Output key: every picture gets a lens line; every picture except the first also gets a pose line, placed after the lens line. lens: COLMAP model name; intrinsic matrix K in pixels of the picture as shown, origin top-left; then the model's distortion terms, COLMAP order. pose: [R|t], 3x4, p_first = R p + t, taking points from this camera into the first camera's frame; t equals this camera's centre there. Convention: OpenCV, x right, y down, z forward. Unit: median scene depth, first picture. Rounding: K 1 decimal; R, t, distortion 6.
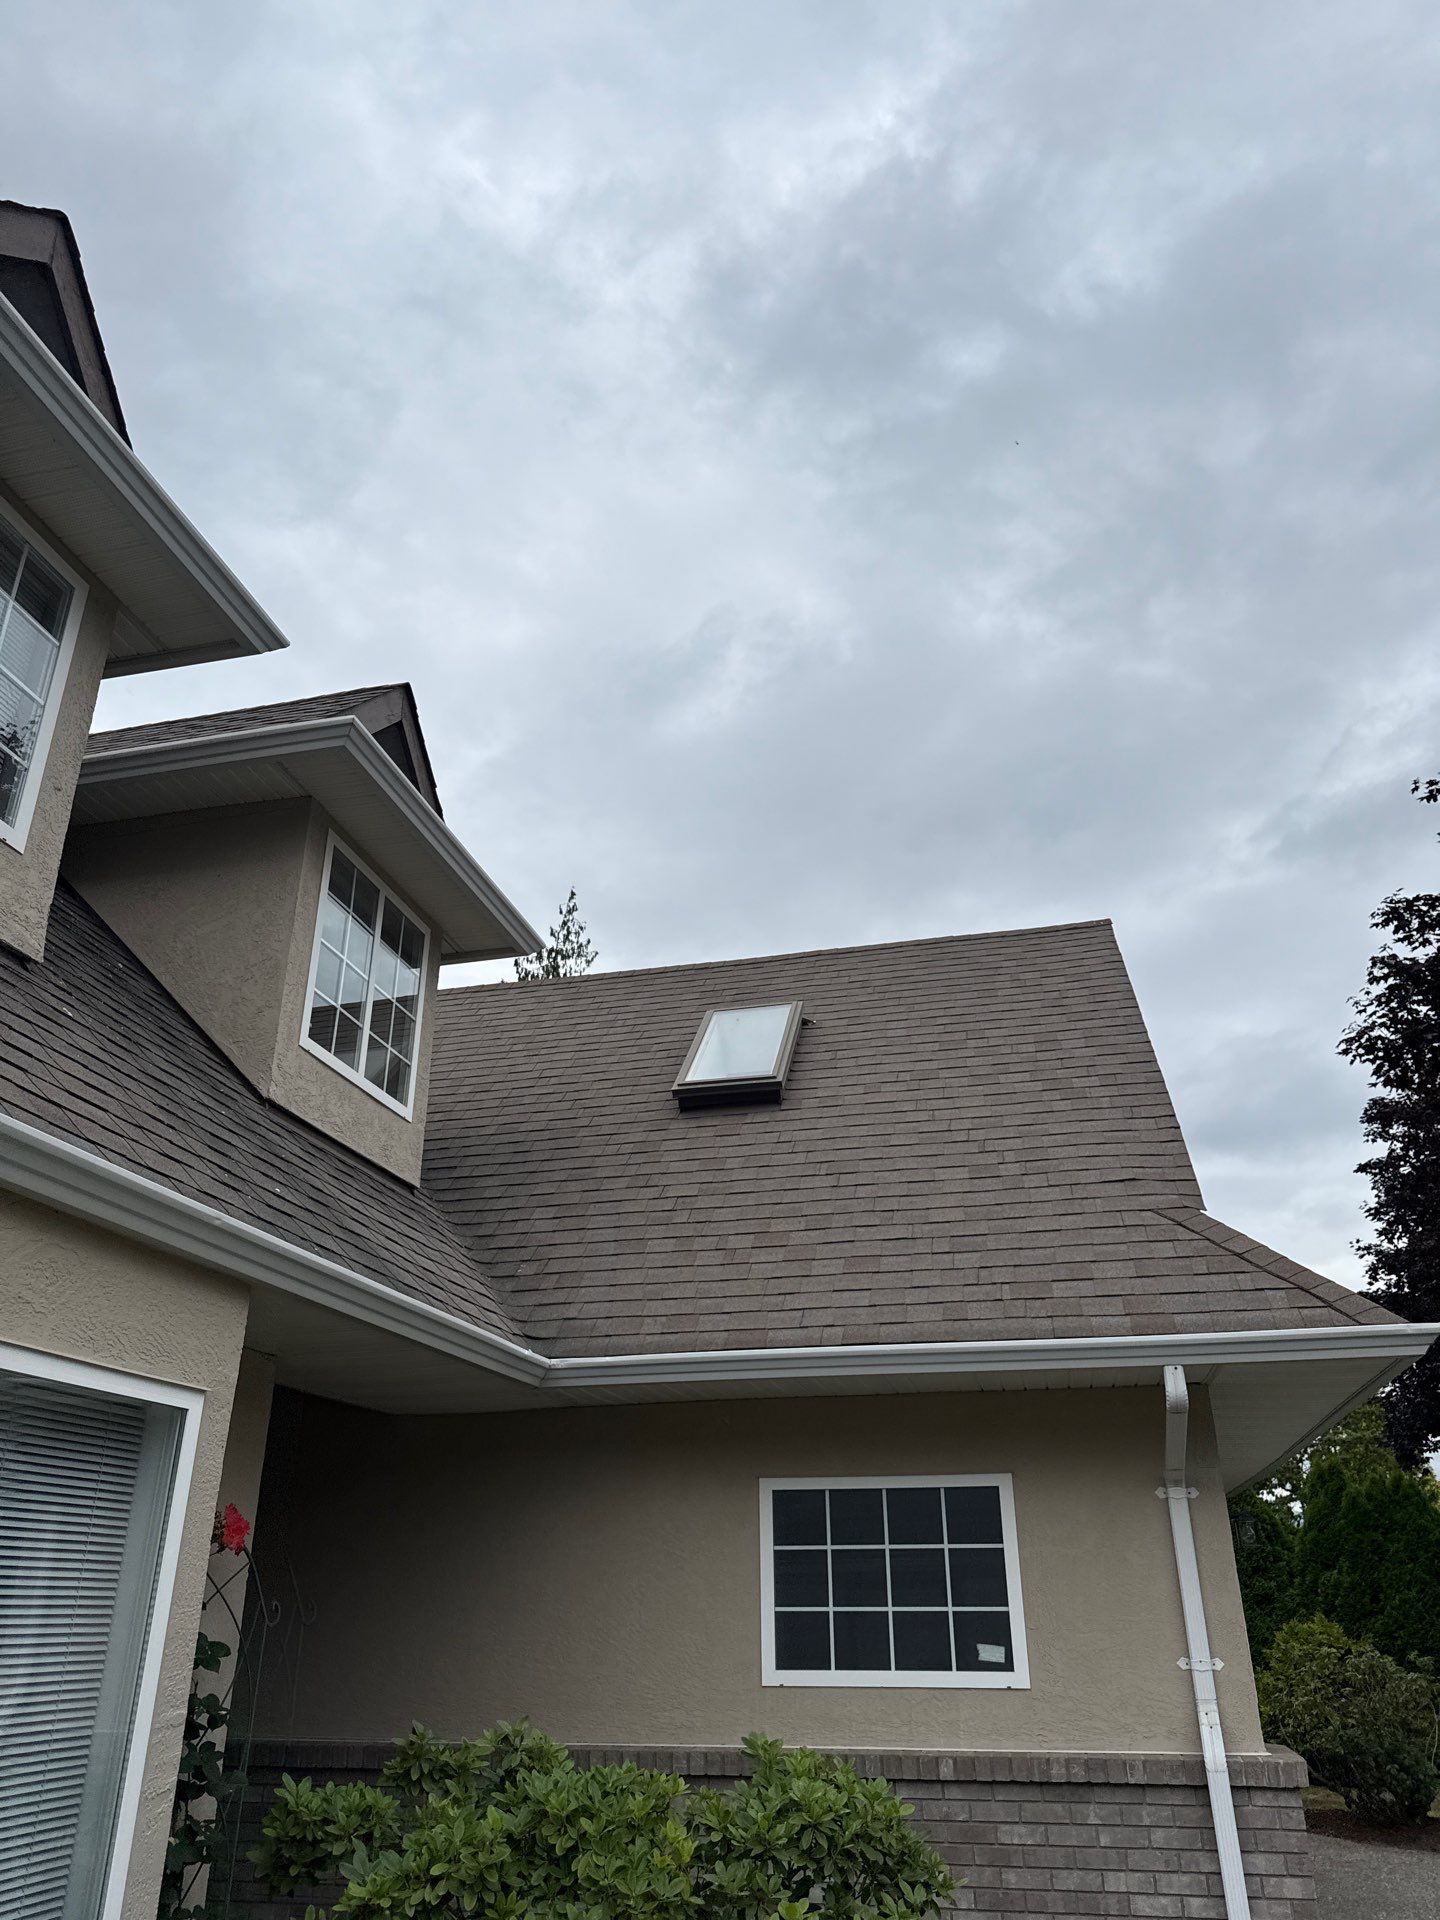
lens RADIAL K [[1326.5, 0, 721.0], [0, 1326.5, 951.9], [0, 0, 1]] dist [-0.009457, -0.008313]
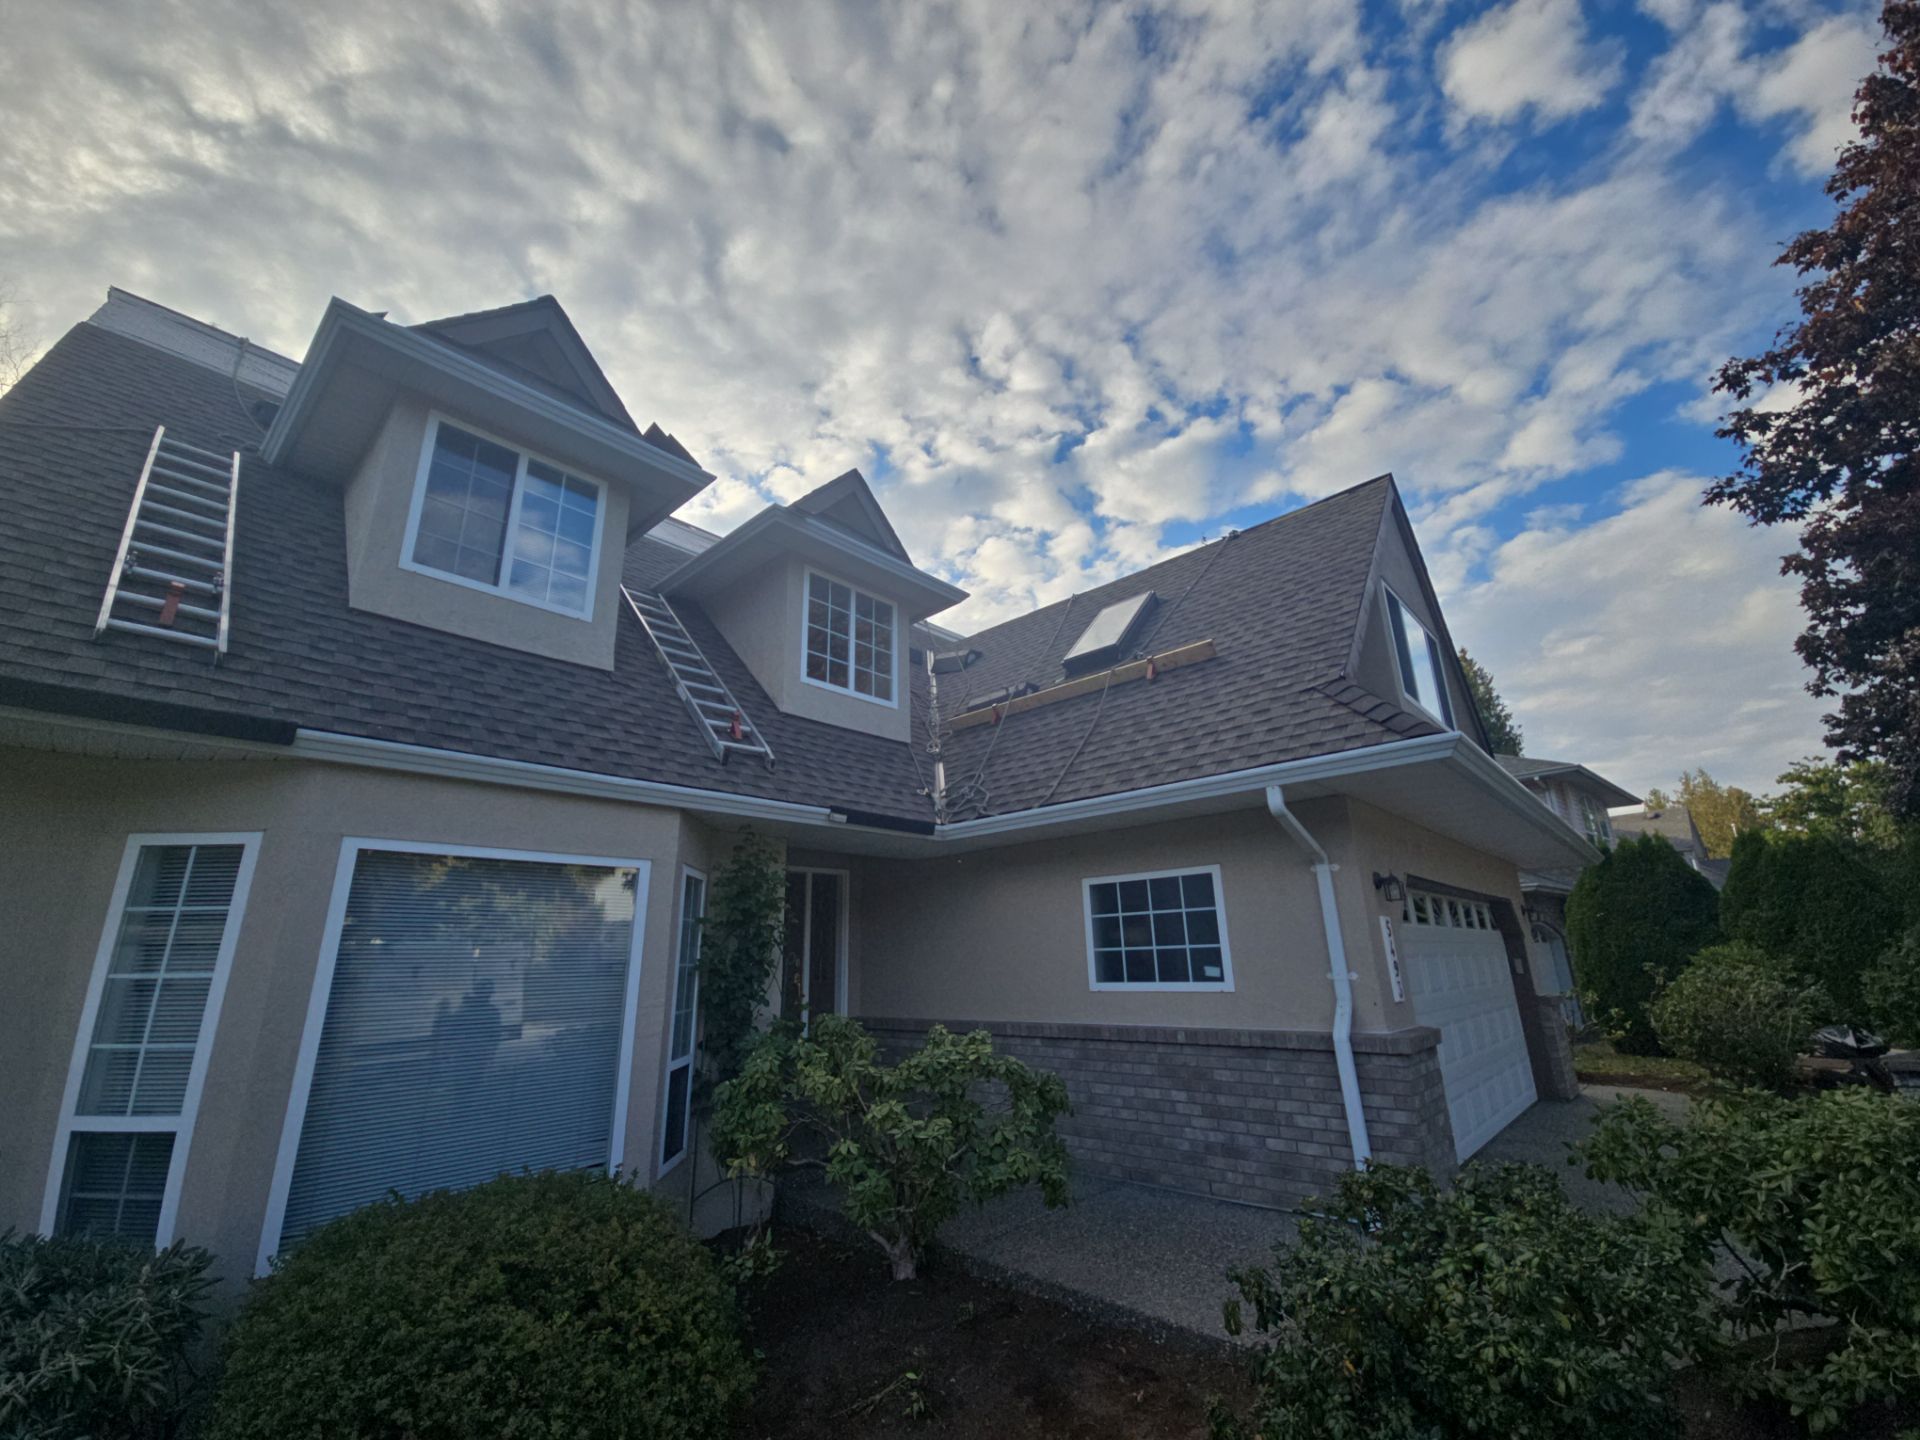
lens RADIAL K [[778.1, 0, 966.7], [0, 778.1, 729.6], [0, 0, 1]] dist [0.004872, 0.000118]
pose [[0.878629, -0.157637, -0.450734, 0.424181], [0.230398, 0.966743, 0.111019, 0.071896], [0.418243, -0.201393, 0.885728, 0.093439]]
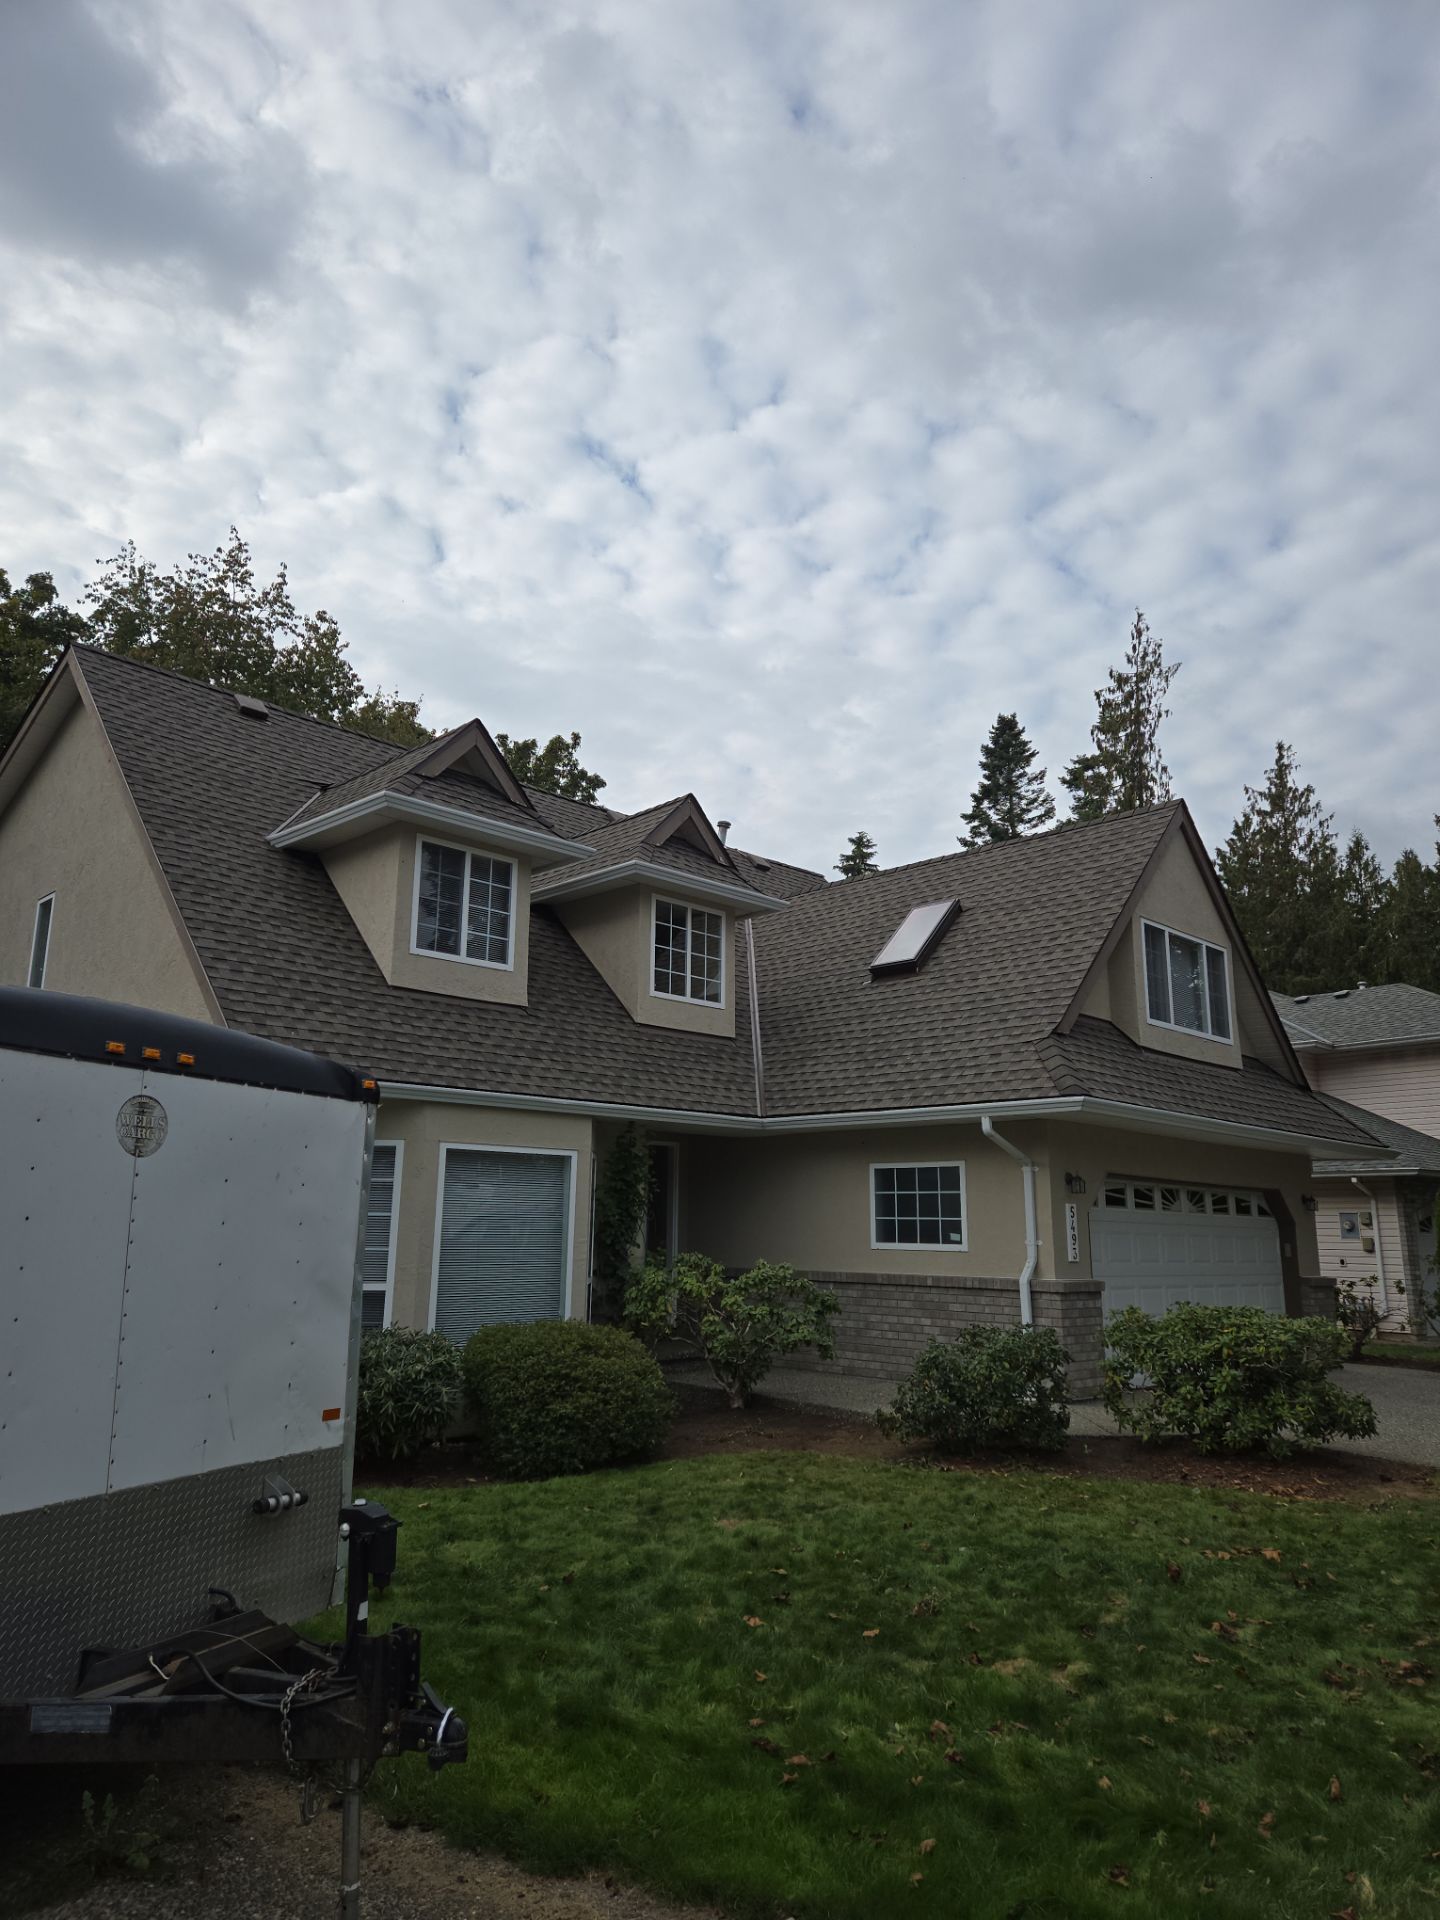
lens RADIAL K [[1260.0, 0, 715.4], [0, 1260.0, 959.1], [0, 0, 1]] dist [0.067530, 0.001018]
pose [[0.856330, -0.096607, -0.507313, 1.014479], [0.213755, 0.960553, 0.177896, -0.402071], [0.470115, -0.260778, 0.843201, -0.904890]]
